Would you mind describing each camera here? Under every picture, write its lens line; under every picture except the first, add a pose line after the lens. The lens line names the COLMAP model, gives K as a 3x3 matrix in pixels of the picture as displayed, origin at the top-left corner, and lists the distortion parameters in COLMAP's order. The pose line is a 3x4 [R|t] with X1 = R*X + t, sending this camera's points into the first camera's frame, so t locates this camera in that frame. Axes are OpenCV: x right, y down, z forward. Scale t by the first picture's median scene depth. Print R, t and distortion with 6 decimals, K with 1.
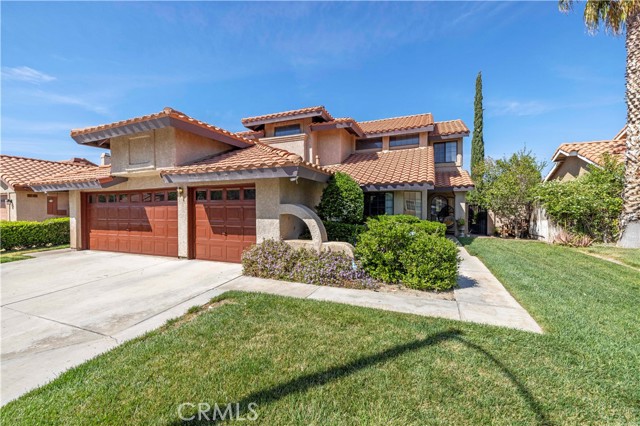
lens RADIAL K [[273.8, 0, 320.1], [0, 273.8, 212.7], [0, 0, 1]] dist [0.004211, -0.000181]
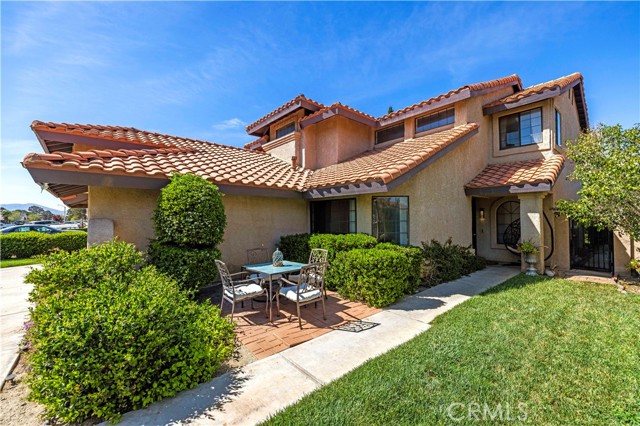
lens RADIAL K [[273.8, 0, 321.6], [0, 273.8, 213.6], [0, 0, 1]] dist [0.004211, -0.000181]
pose [[0.888835, -0.009850, -0.458121, 0.422835], [-0.006137, 0.999423, -0.033394, -0.014618], [0.458185, 0.032493, 0.888263, 0.327988]]
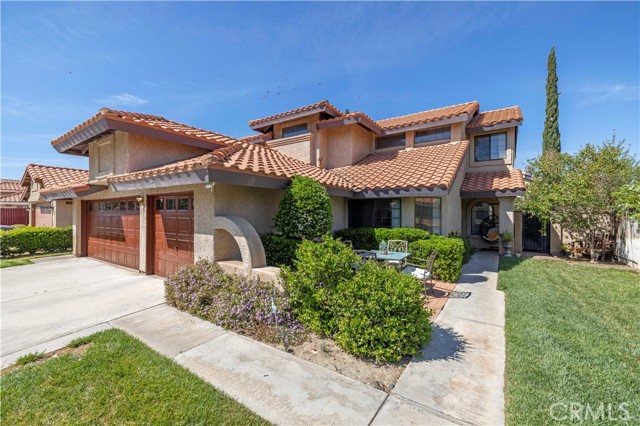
lens RADIAL K [[273.8, 0, 320.0], [0, 273.8, 213.2], [0, 0, 1]] dist [0.004211, -0.000181]
pose [[0.977352, 0.007137, -0.211498, 0.176525], [-0.009820, 0.999884, -0.011640, -0.018564], [0.211390, 0.013453, 0.977309, 0.147619]]
